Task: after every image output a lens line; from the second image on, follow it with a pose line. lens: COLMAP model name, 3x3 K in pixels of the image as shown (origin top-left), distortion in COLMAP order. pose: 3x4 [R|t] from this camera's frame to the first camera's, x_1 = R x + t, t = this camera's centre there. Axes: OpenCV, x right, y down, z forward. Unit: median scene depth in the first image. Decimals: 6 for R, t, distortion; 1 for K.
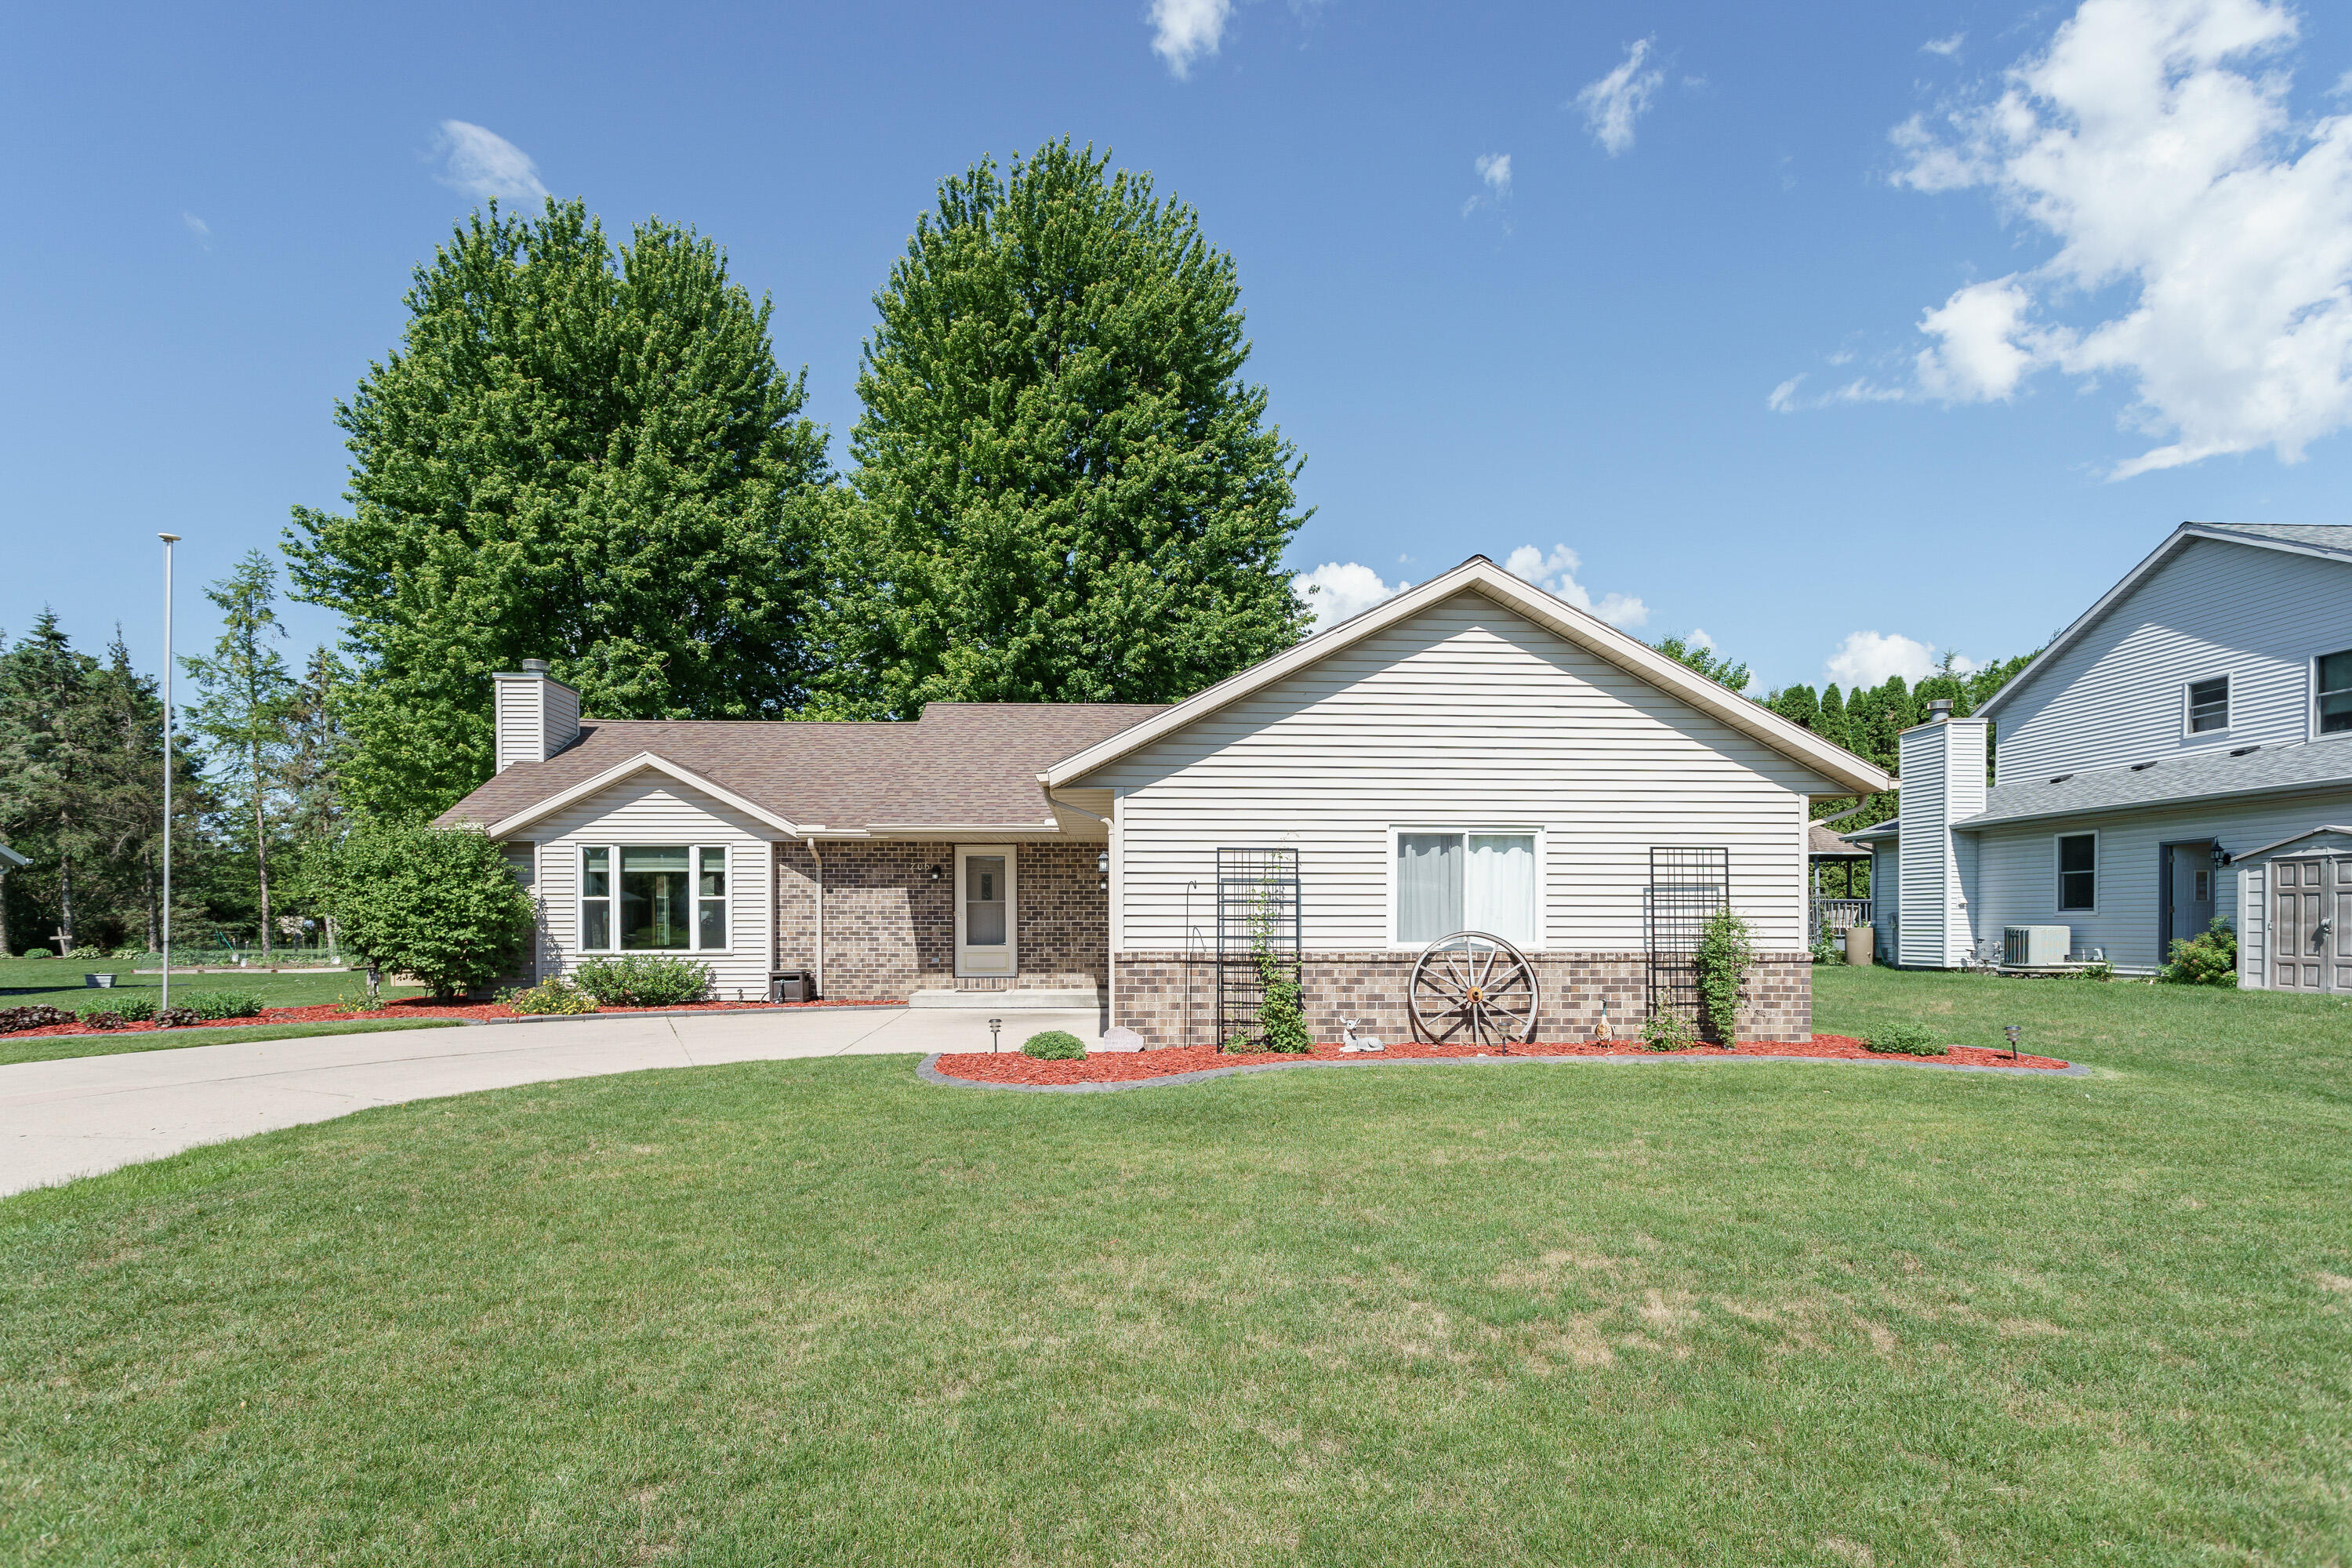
lens RADIAL K [[1141.4, 0, 1148.3], [0, 1141.4, 911.1], [0, 0, 1]] dist [-0.001915, 0.002411]
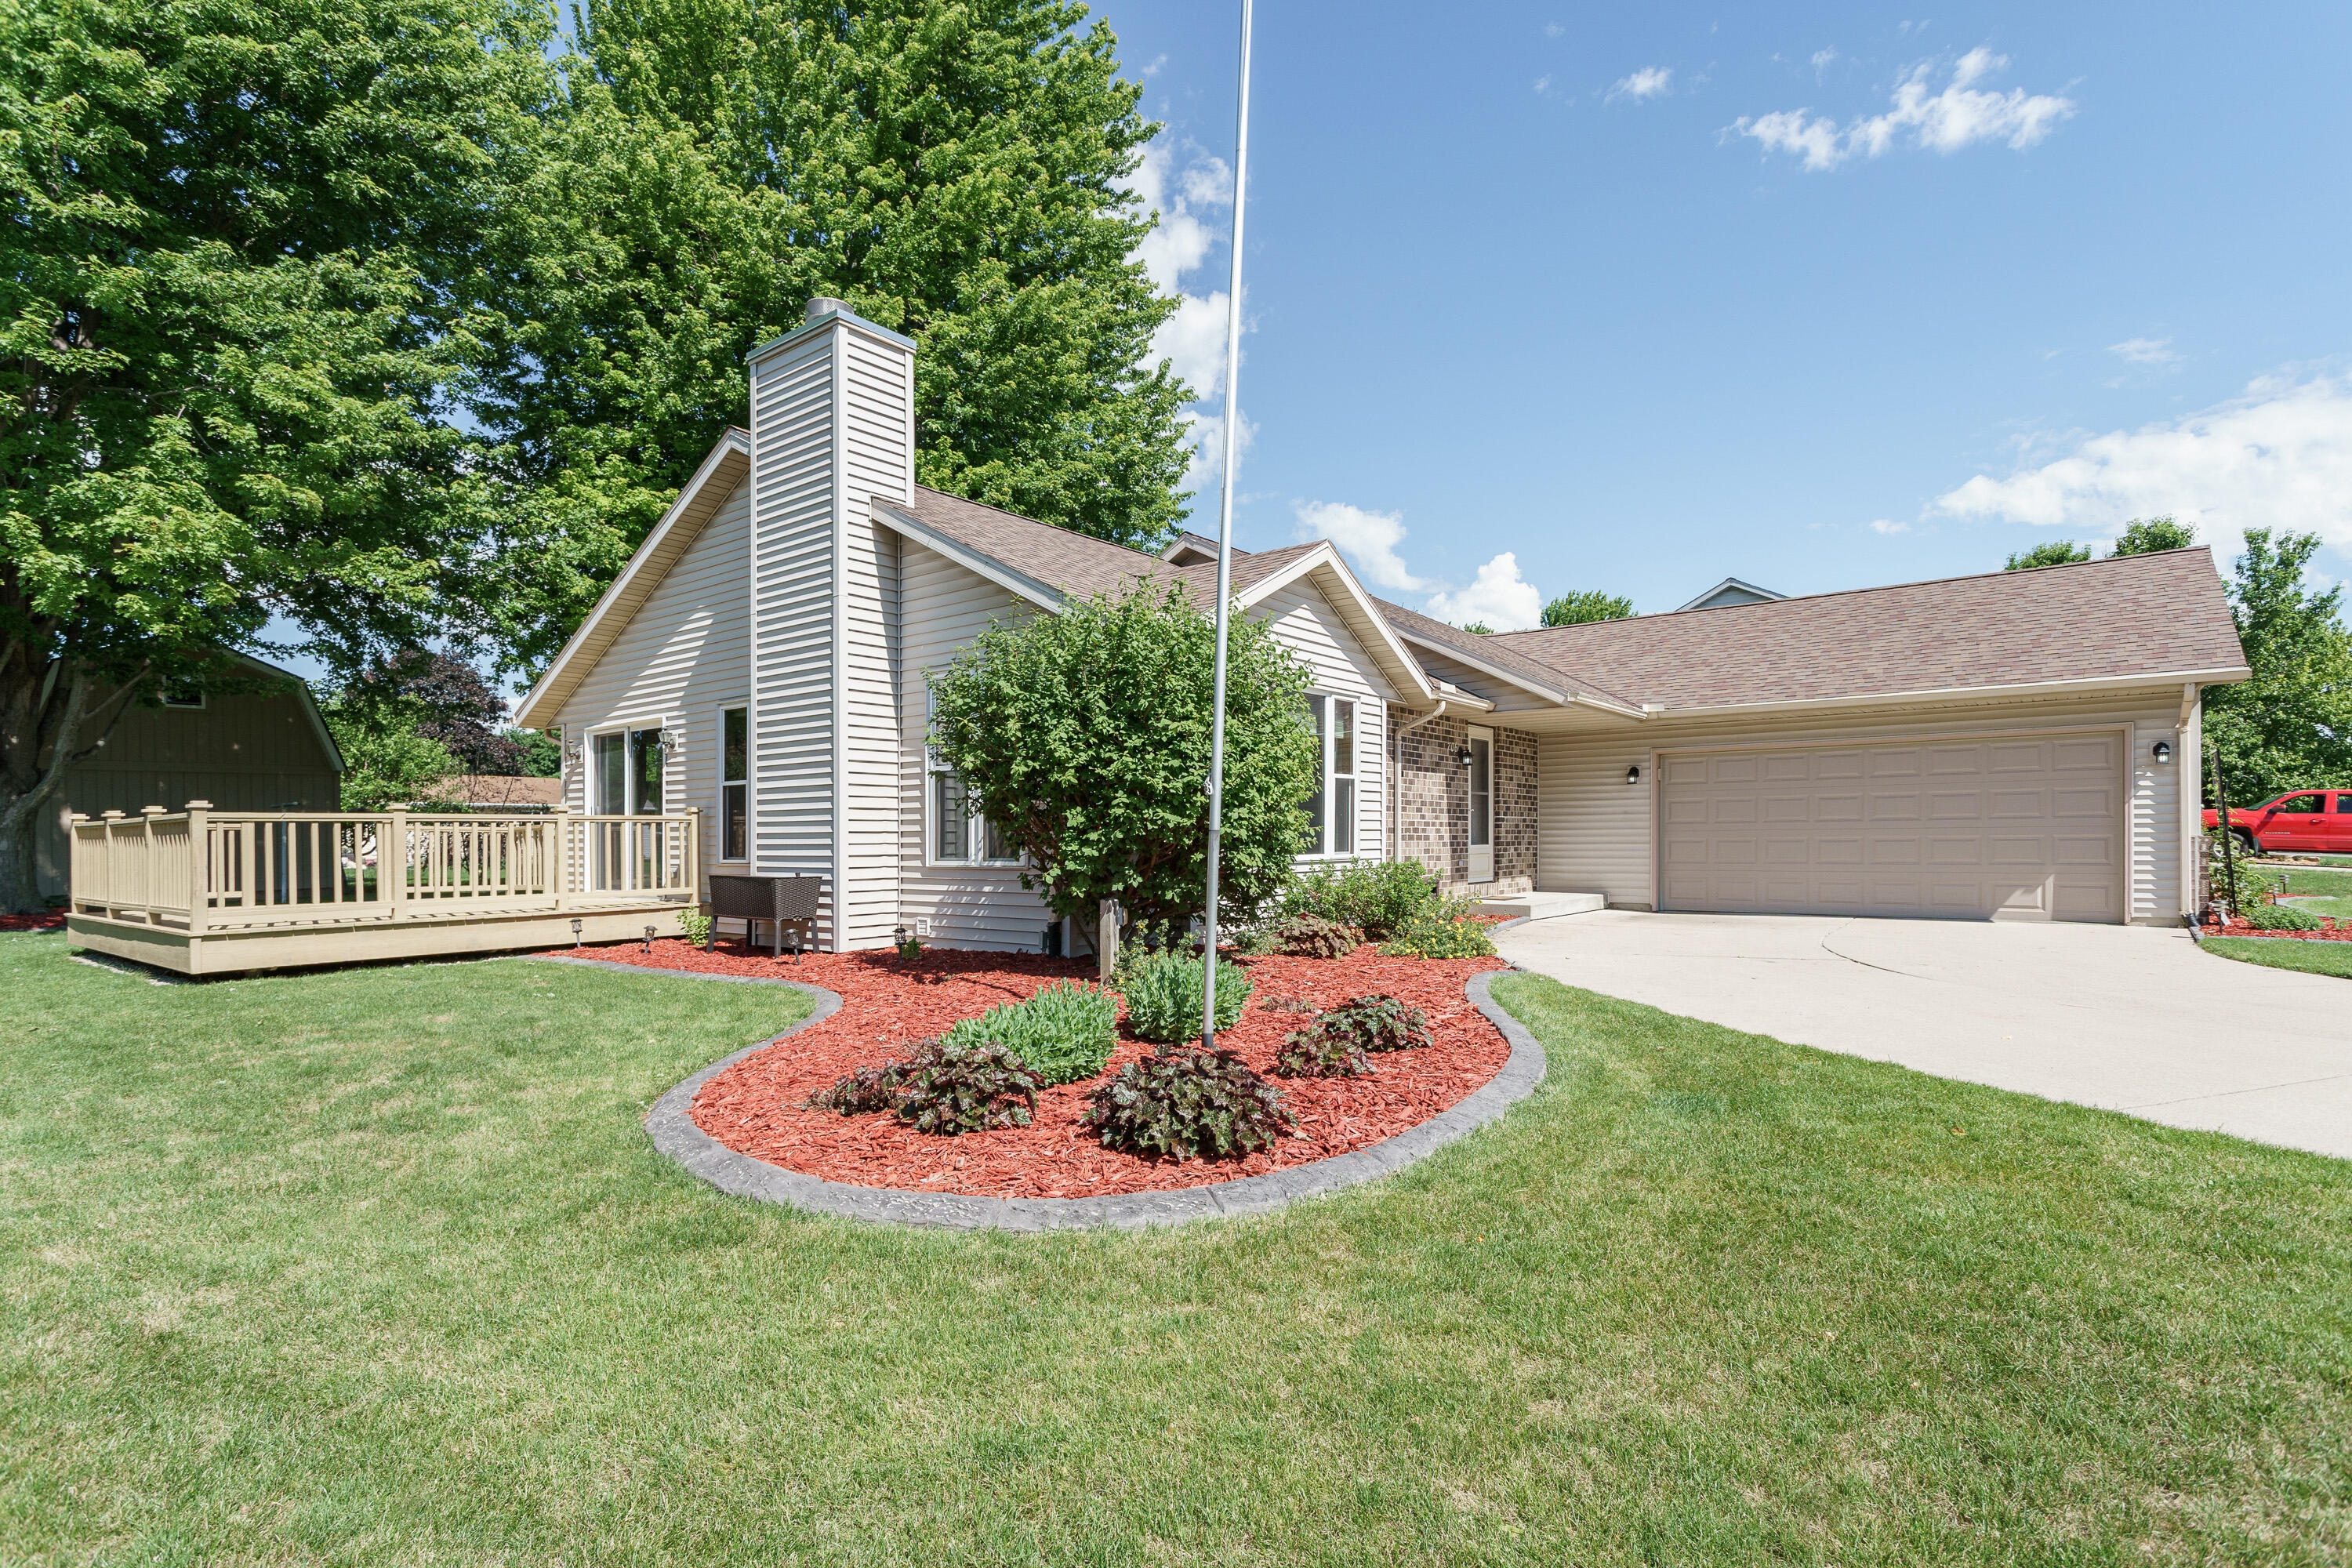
lens RADIAL K [[1141.4, 0, 1169.2], [0, 1141.4, 788.9], [0, 0, 1]] dist [-0.001915, 0.002411]
pose [[0.659376, 0.029170, 0.751248, -1.500143], [-0.003203, 0.999347, -0.035992, 0.031870], [-0.751807, 0.021326, 0.659038, 0.991933]]
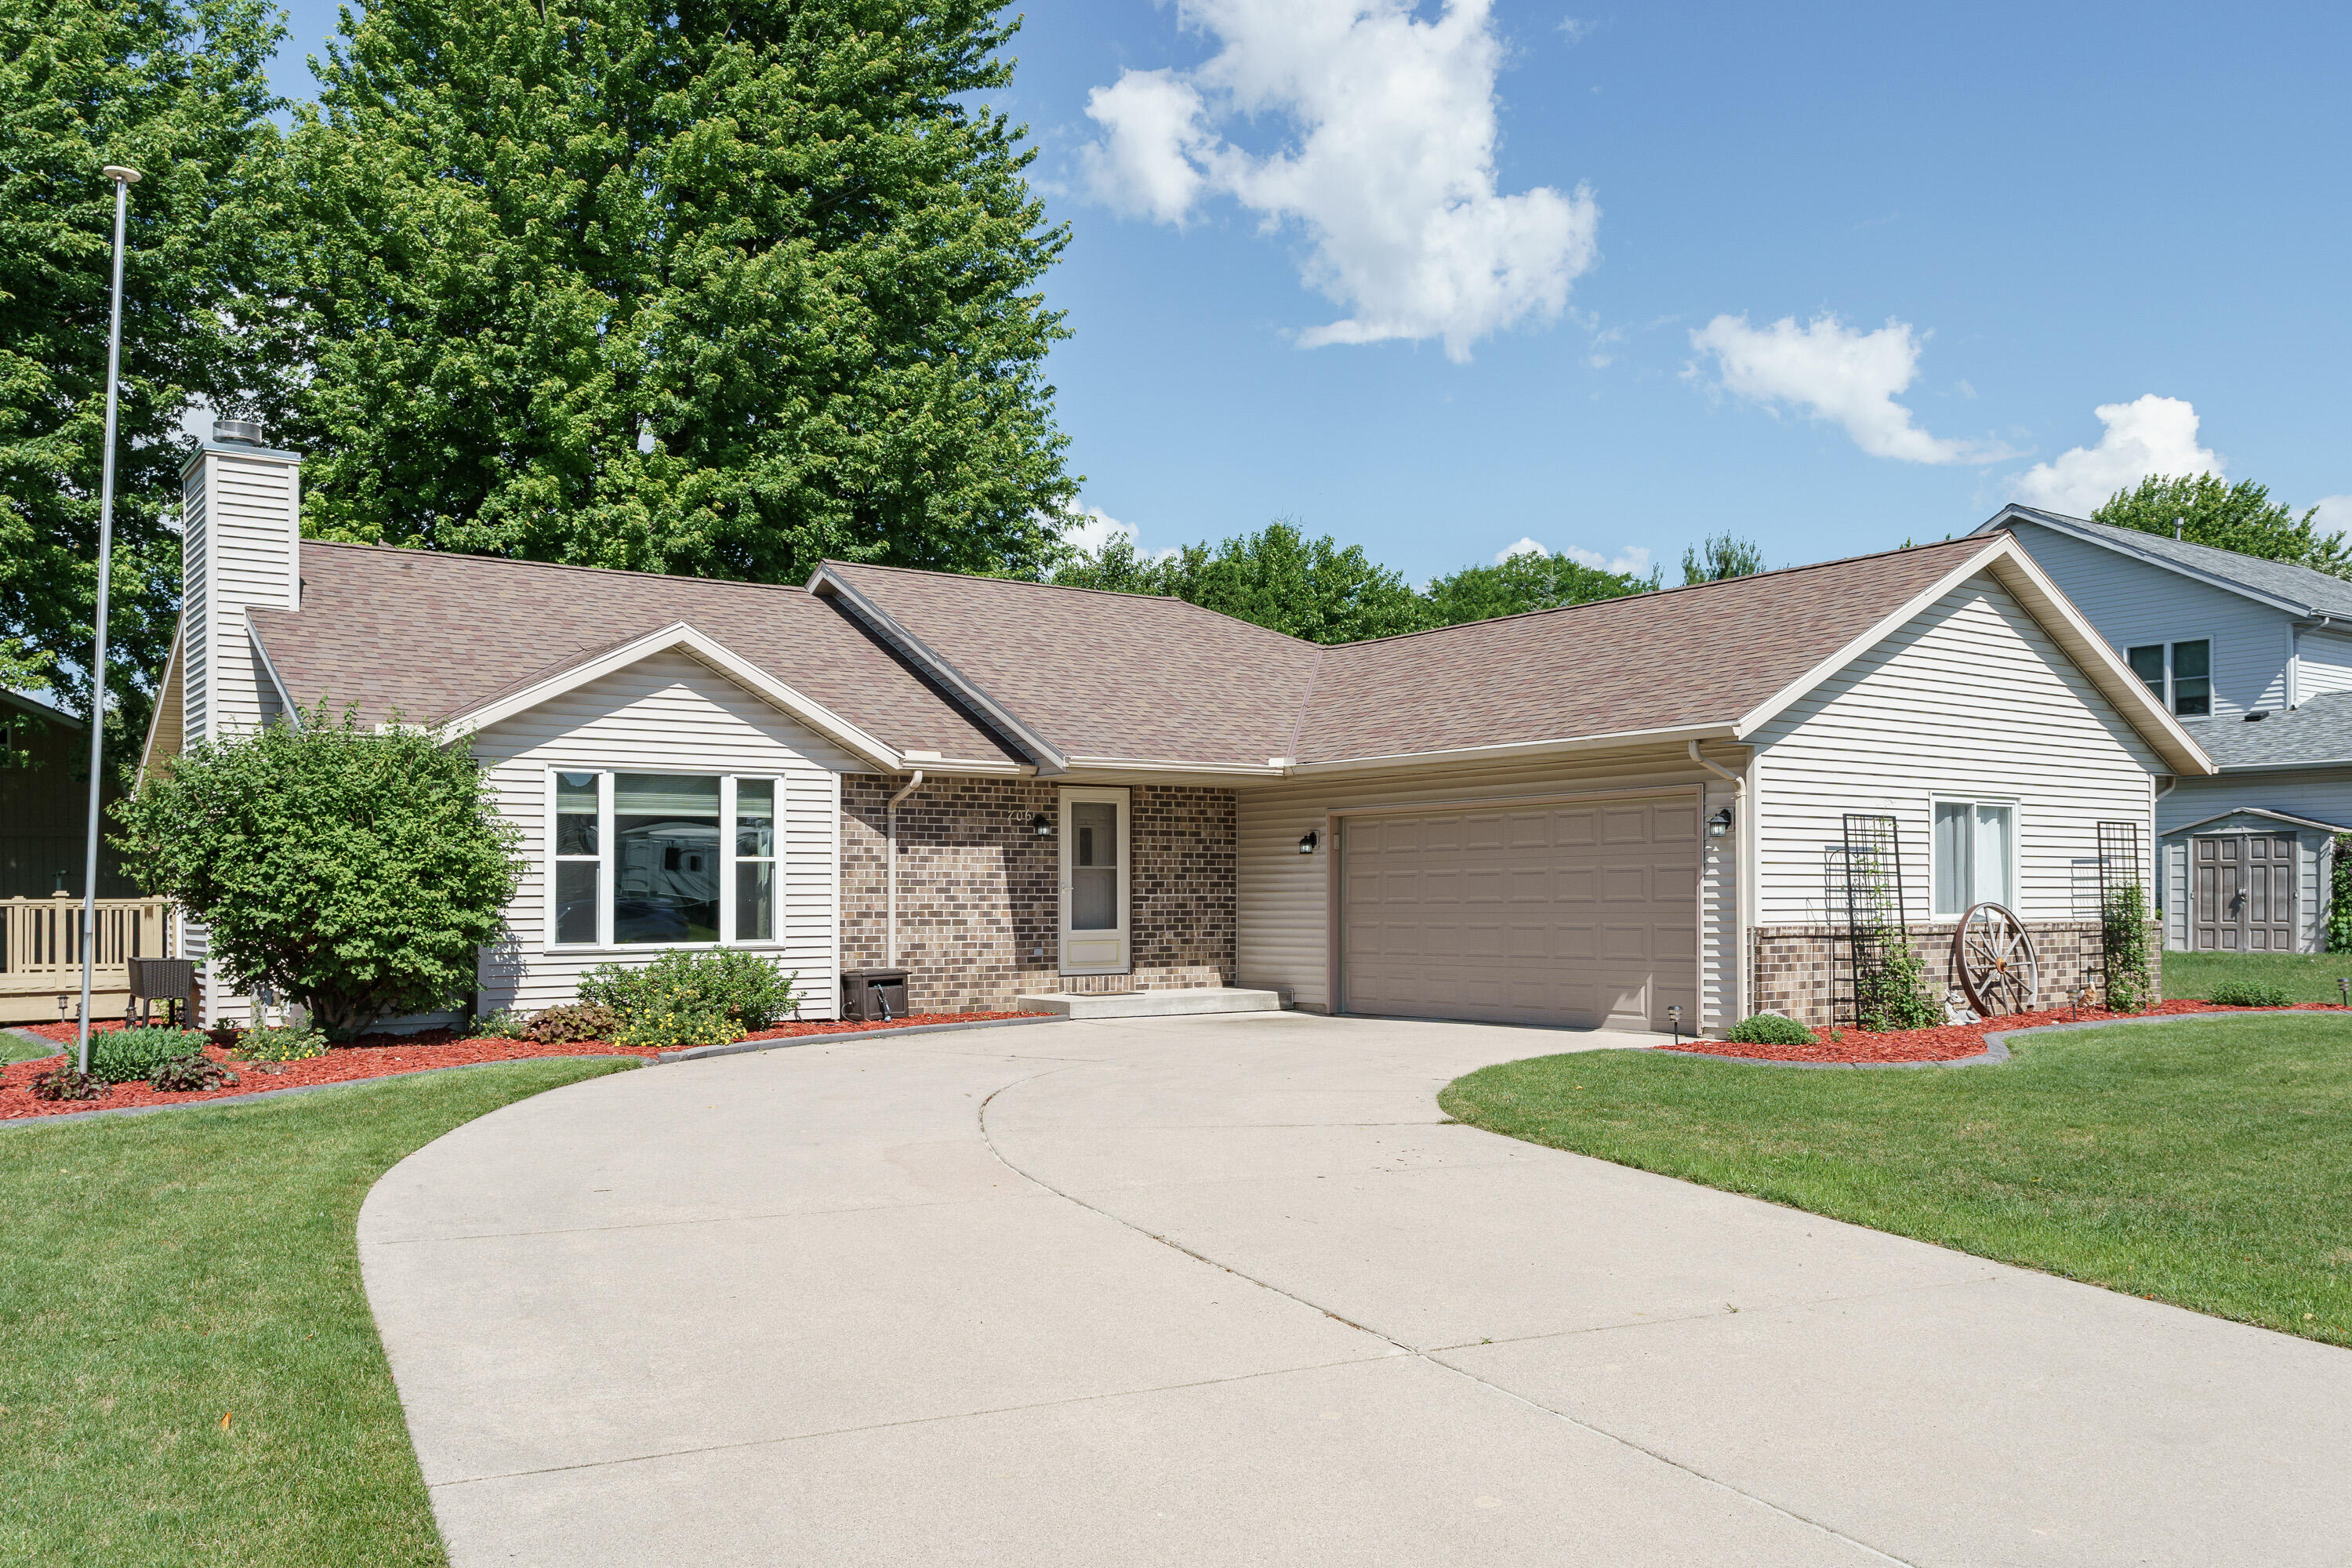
lens RADIAL K [[1886.8, 0, 1151.4], [0, 1886.8, 797.0], [0, 0, 1]] dist [-0.009335, -0.019267]
pose [[0.842630, 0.025463, 0.537891, -1.190843], [-0.001636, 0.998998, -0.044728, 0.000571], [-0.538491, 0.036809, 0.841827, 0.002768]]
